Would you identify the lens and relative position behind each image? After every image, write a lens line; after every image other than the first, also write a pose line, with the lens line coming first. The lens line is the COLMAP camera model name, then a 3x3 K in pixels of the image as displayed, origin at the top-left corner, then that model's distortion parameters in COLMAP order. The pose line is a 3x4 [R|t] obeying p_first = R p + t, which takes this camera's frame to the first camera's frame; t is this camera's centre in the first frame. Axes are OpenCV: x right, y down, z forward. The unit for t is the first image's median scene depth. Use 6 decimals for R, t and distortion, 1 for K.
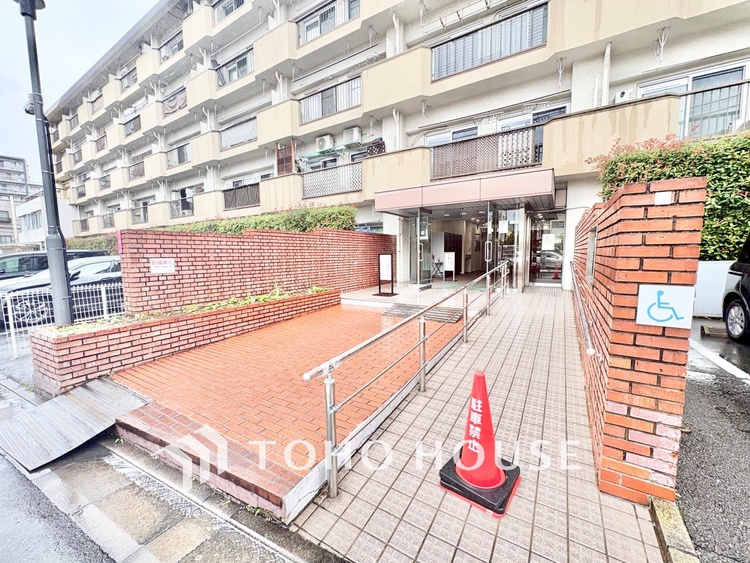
lens RADIAL K [[298.9, 0, 375.9], [0, 298.9, 281.1], [0, 0, 1]] dist [-0.000148, -0.000099]
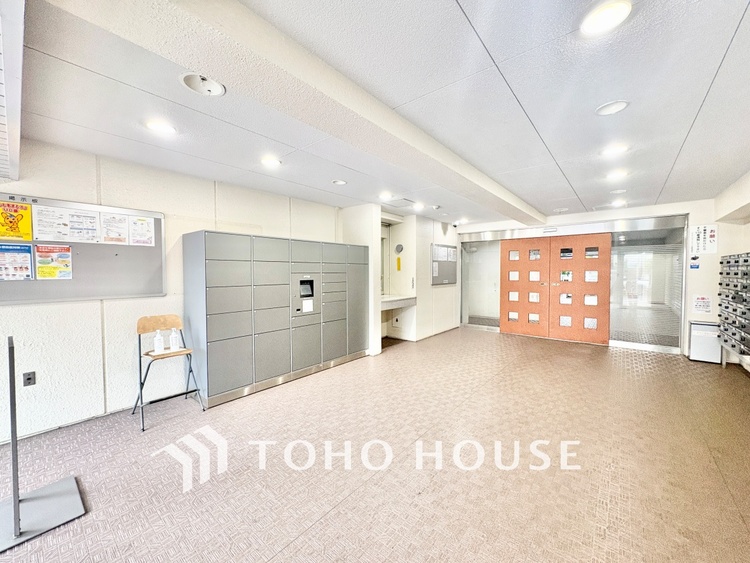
lens RADIAL K [[298.9, 0, 375.9], [0, 298.9, 281.1], [0, 0, 1]] dist [-0.000148, -0.000099]
pose [[0.991400, 0.011929, -0.130325, 0.528772], [-0.019291, 0.998279, -0.055374, -0.142865], [0.129440, 0.057412, 0.989924, 1.000617]]
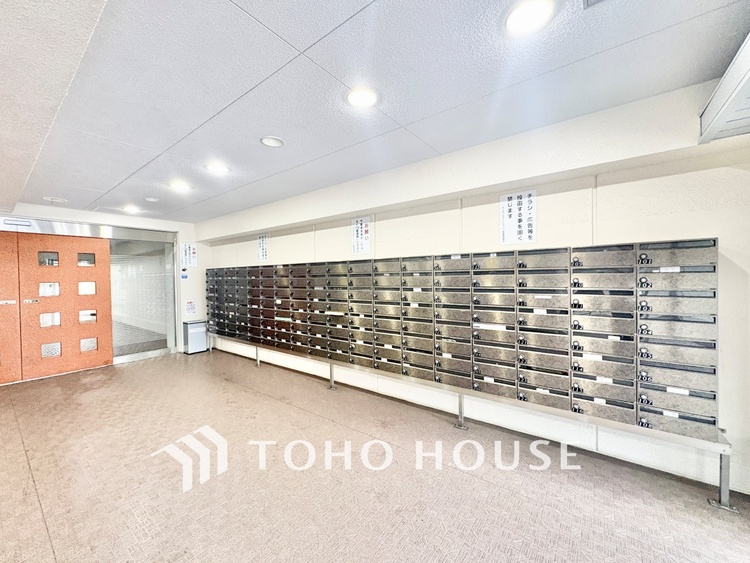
lens RADIAL K [[298.9, 0, 375.9], [0, 298.9, 281.1], [0, 0, 1]] dist [-0.000148, -0.000099]
pose [[0.086668, -0.004543, 0.996227, 0.416927], [0.102529, 0.994720, -0.004384, -0.154505], [-0.990947, 0.102522, 0.086676, 1.135023]]
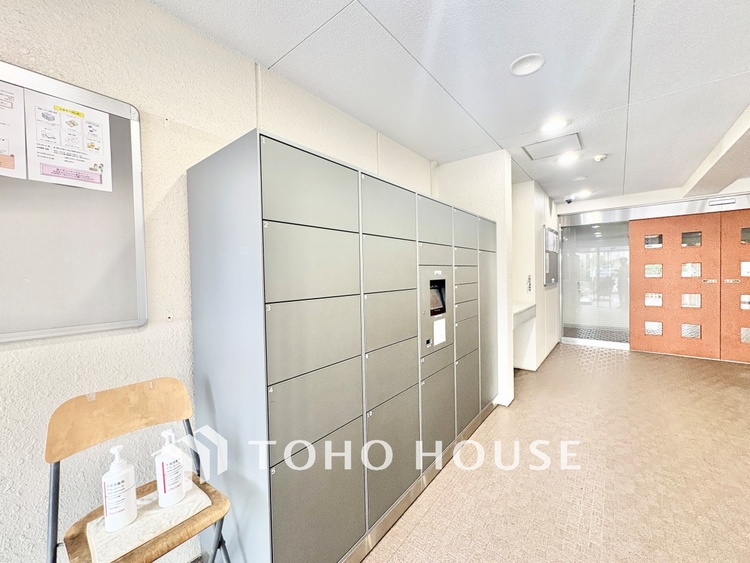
lens RADIAL K [[298.9, 0, 375.9], [0, 298.9, 281.1], [0, 0, 1]] dist [-0.000148, -0.000099]
pose [[0.992912, -0.008436, -0.118549, 0.351852], [0.000817, 0.997938, -0.064174, -0.151626], [0.118846, 0.063622, 0.990872, 1.201290]]
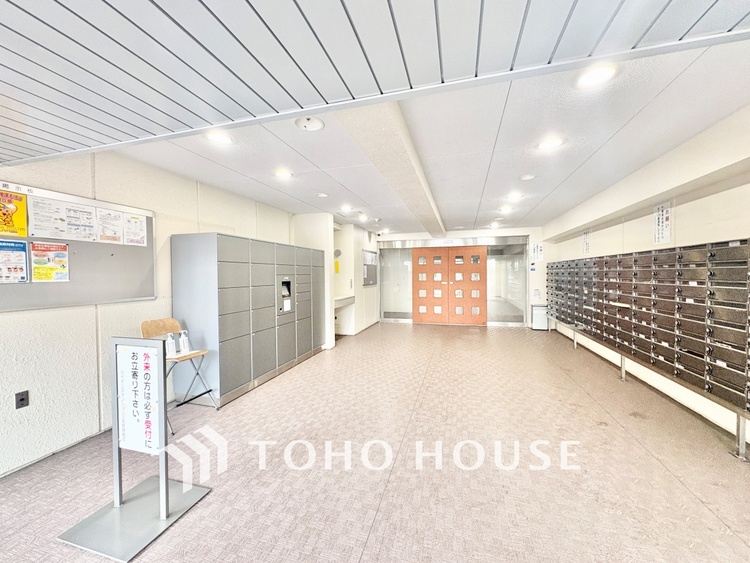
lens RADIAL K [[298.9, 0, 375.9], [0, 298.9, 281.1], [0, 0, 1]] dist [-0.000148, -0.000099]
pose [[0.960800, -0.004101, 0.277211, 0.375922], [0.023533, 0.997488, -0.066808, -0.132022], [-0.276241, 0.070713, 0.958484, 0.929307]]
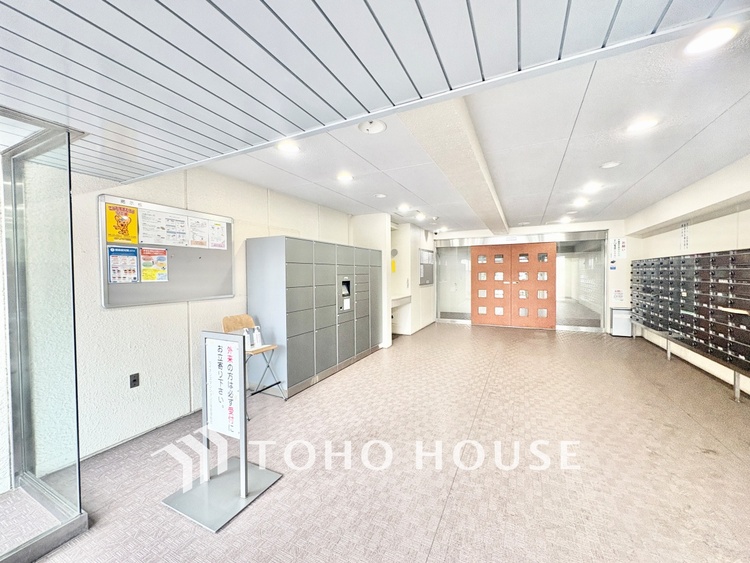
lens RADIAL K [[298.9, 0, 375.9], [0, 298.9, 281.1], [0, 0, 1]] dist [-0.000148, -0.000099]
pose [[0.994972, -0.001818, 0.100135, 0.370328], [0.008422, 0.997813, -0.065568, -0.133946], [-0.099797, 0.066082, 0.992811, 0.931484]]
